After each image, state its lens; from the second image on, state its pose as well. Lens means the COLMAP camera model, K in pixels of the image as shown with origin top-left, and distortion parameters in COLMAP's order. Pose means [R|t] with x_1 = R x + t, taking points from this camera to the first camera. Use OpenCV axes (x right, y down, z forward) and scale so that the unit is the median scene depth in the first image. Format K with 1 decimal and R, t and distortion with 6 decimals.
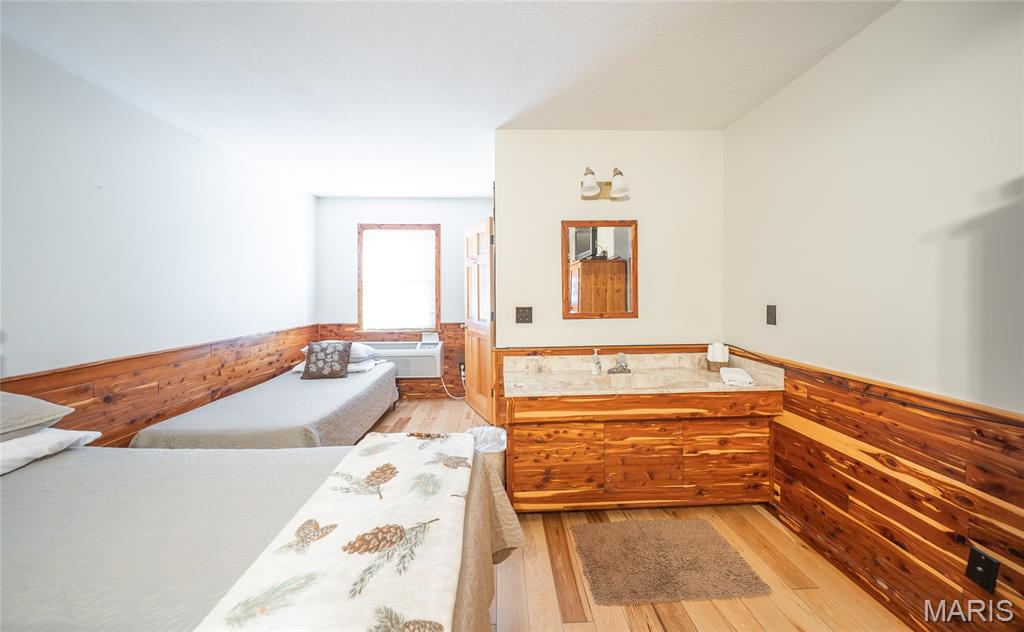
lens RADIAL K [[346.6, 0, 512.2], [0, 346.6, 291.8], [0, 0, 1]] dist [0.001402, 0.000042]
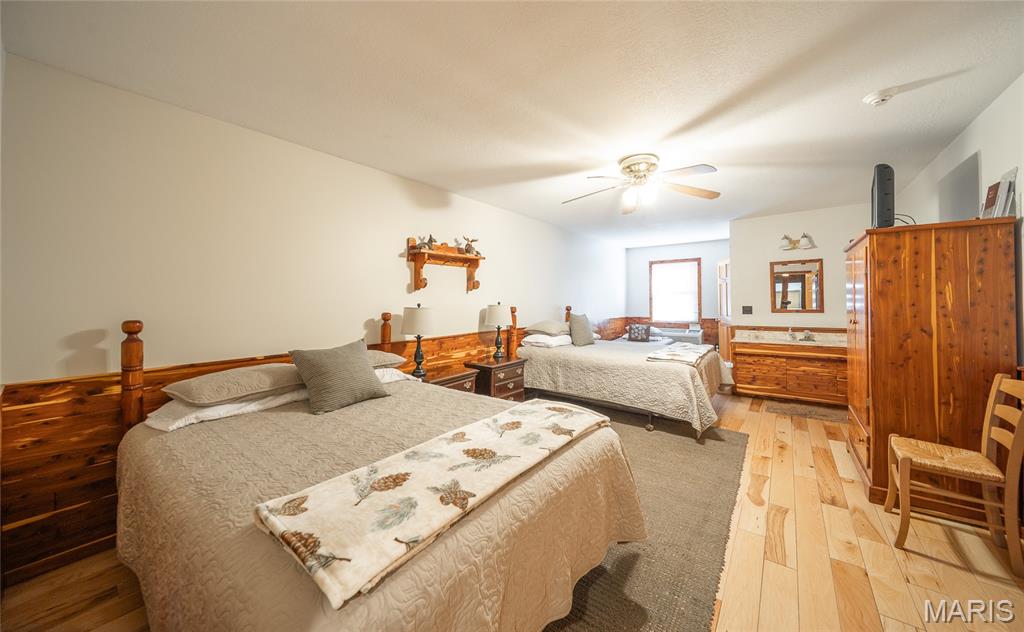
lens RADIAL K [[346.6, 0, 509.8], [0, 346.6, 299.0], [0, 0, 1]] dist [0.001402, 0.000042]
pose [[0.758376, -0.006648, -0.651783, 0.211313], [0.003790, 0.999976, -0.005790, 0.005707], [0.651806, 0.001921, 0.758383, -1.010051]]
